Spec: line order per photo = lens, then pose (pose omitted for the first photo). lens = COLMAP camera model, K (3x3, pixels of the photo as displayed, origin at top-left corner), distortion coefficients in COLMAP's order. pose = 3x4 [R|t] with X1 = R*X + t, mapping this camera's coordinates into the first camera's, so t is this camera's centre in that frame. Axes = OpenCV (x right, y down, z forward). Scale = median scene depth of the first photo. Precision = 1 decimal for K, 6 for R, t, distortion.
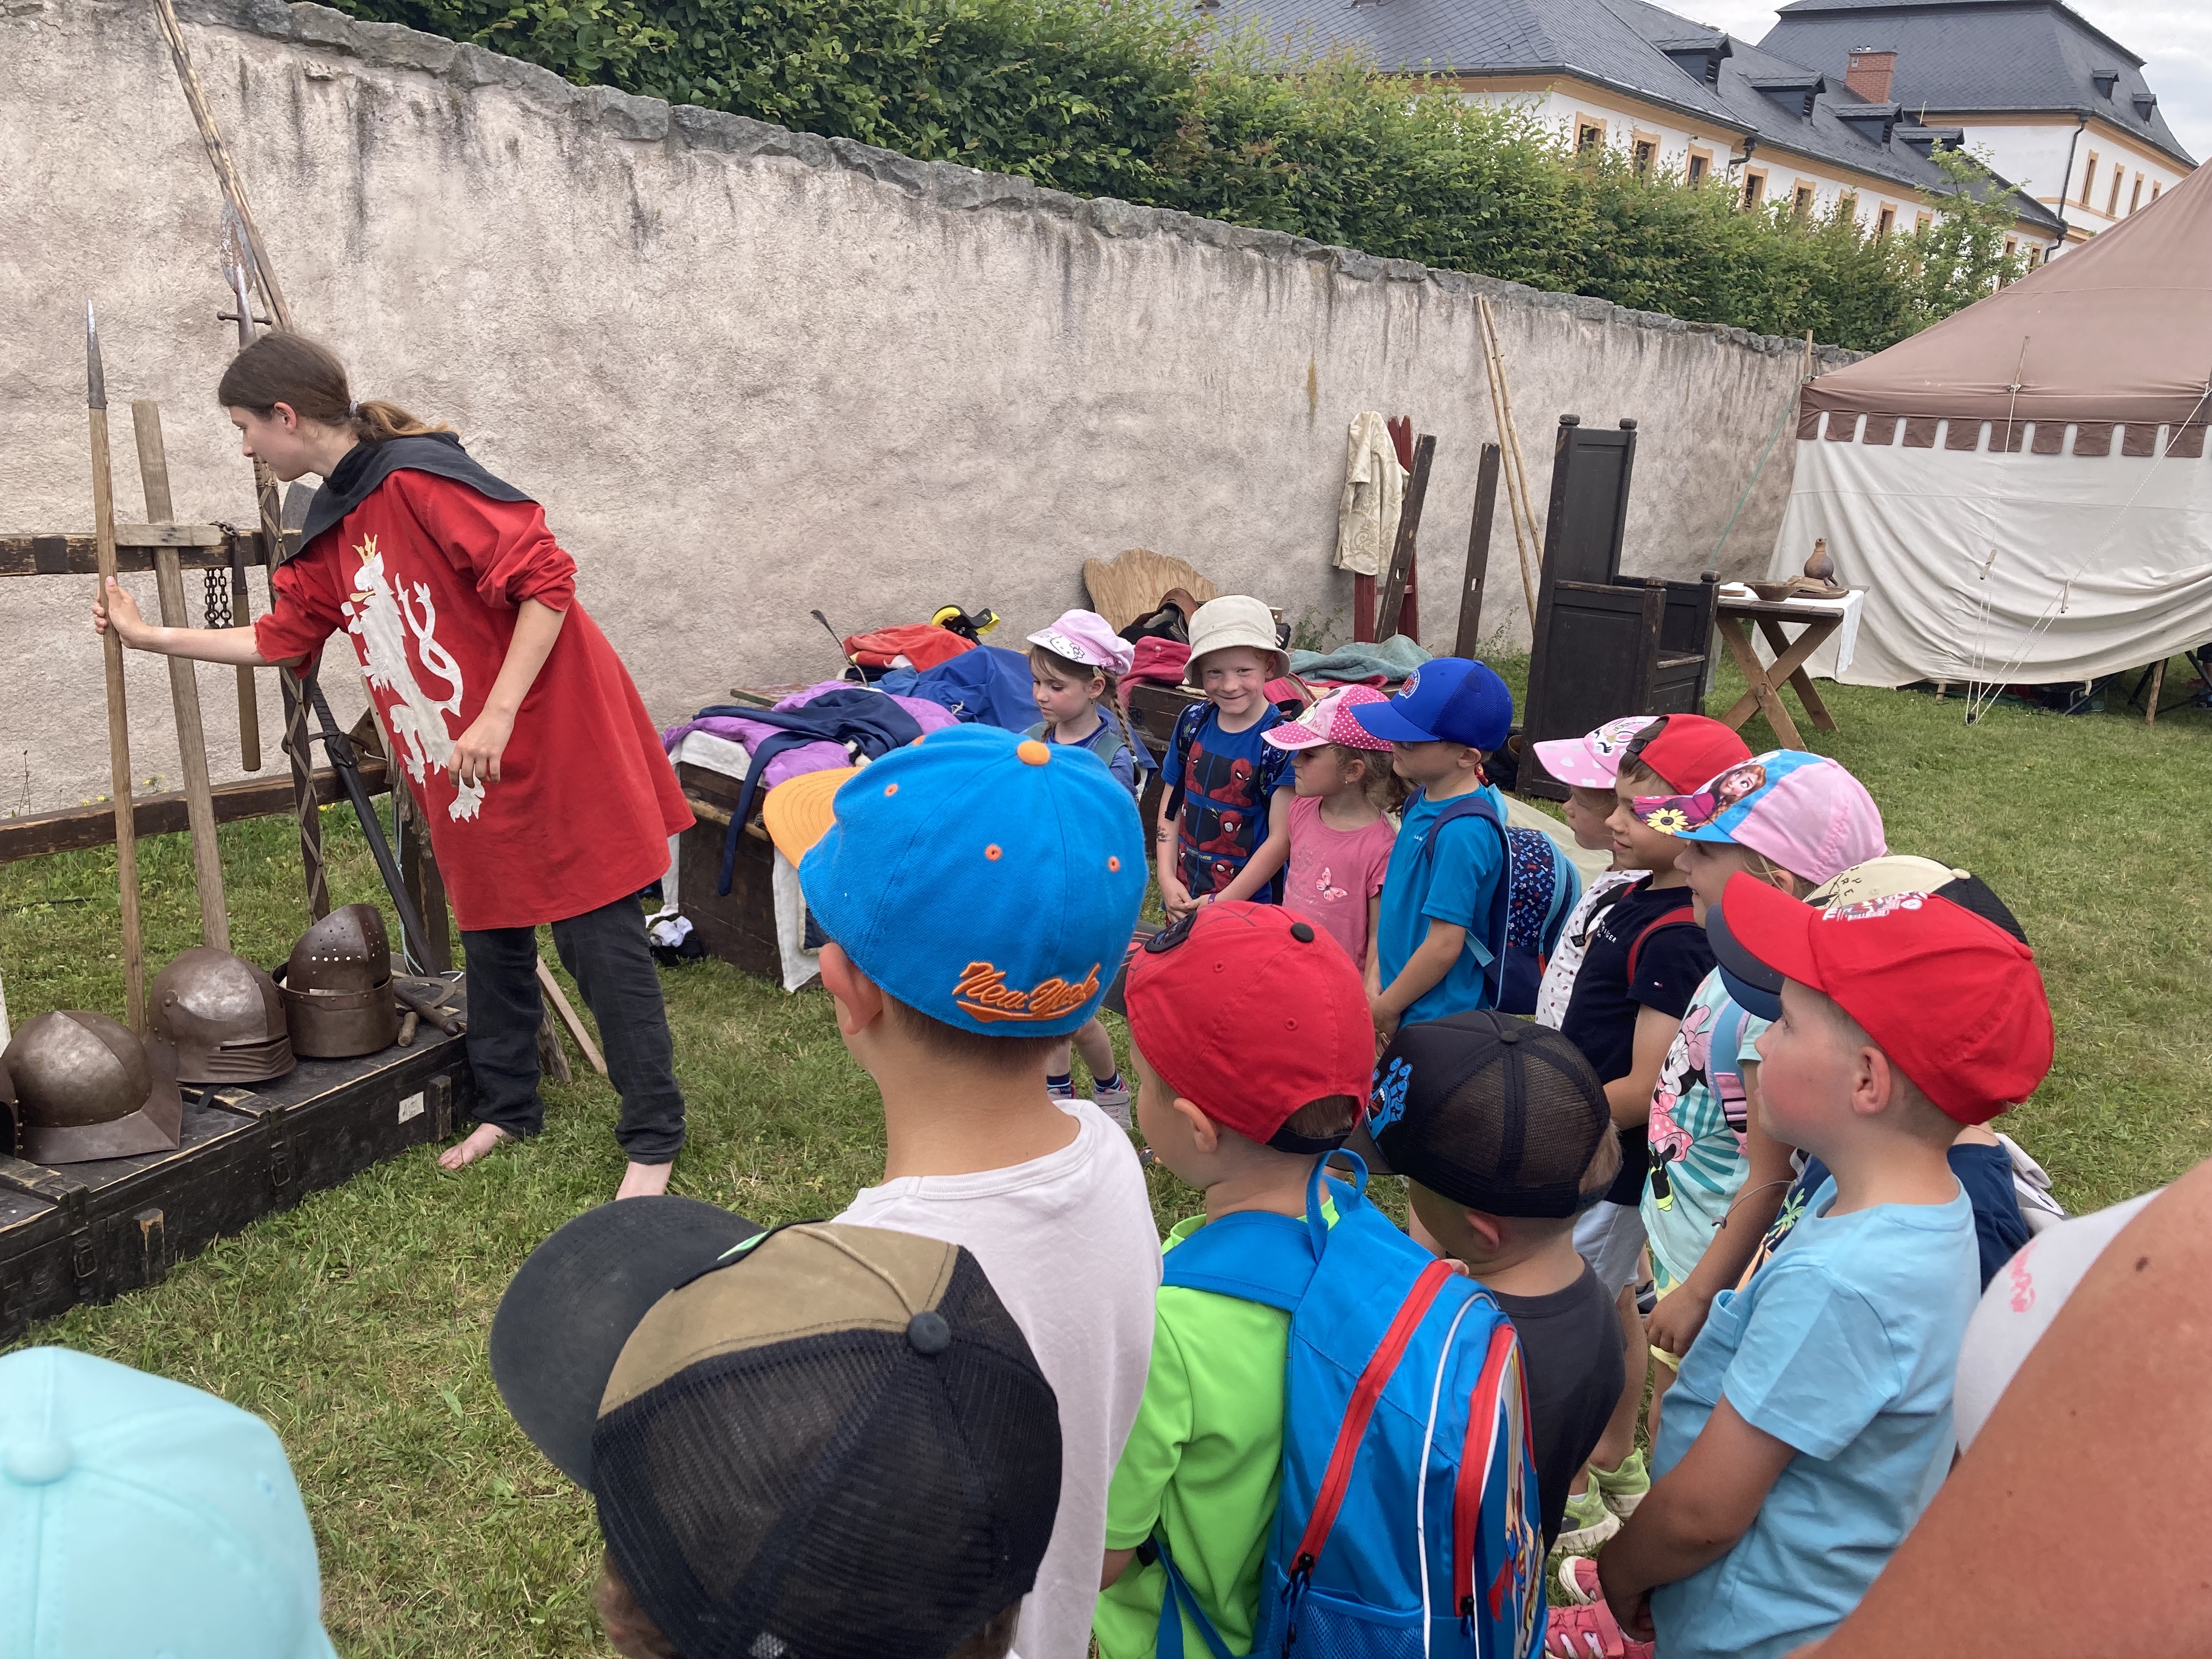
lens RADIAL K [[1816.8, 0, 1061.7], [0, 1816.8, 909.8], [0, 0, 1]] dist [0.029974, -0.020058]
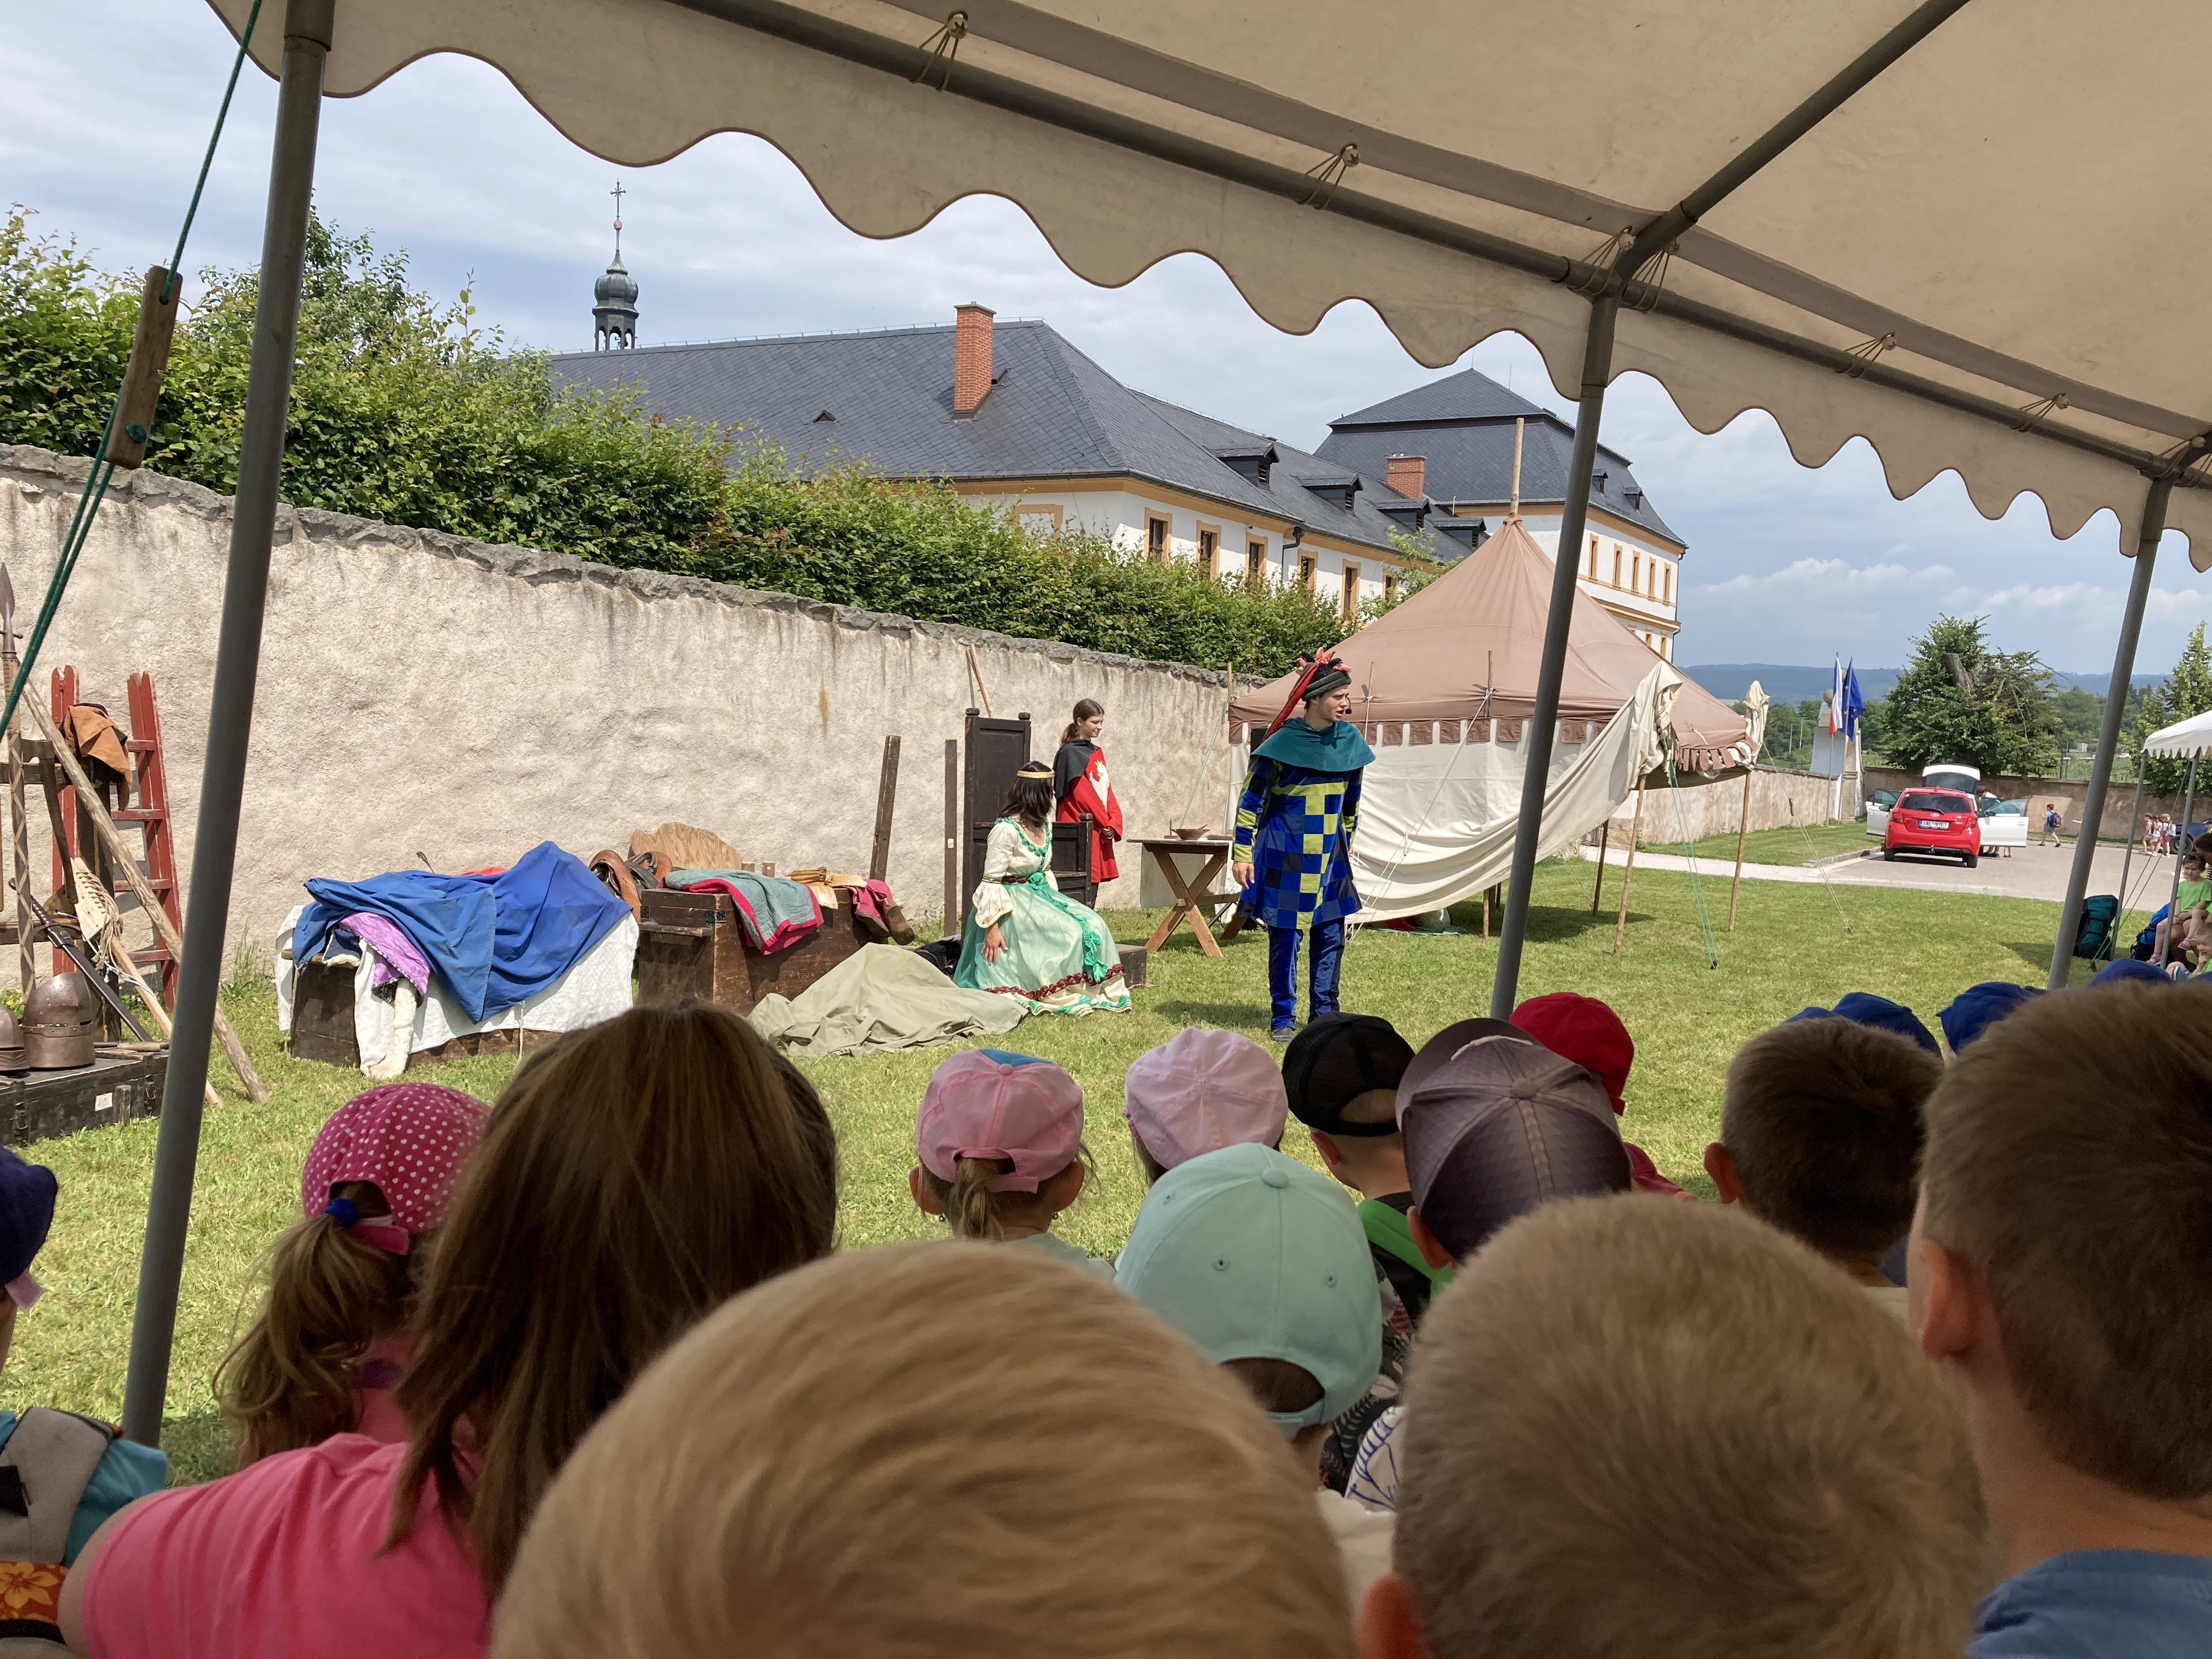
lens RADIAL K [[1816.8, 0, 1051.7], [0, 1816.8, 876.3], [0, 0, 1]] dist [0.029974, -0.020058]
pose [[0.983410, -0.044557, 0.175837, 0.075961], [0.080622, 0.975718, -0.203651, 0.128753], [-0.162493, 0.214448, 0.963124, -0.294313]]
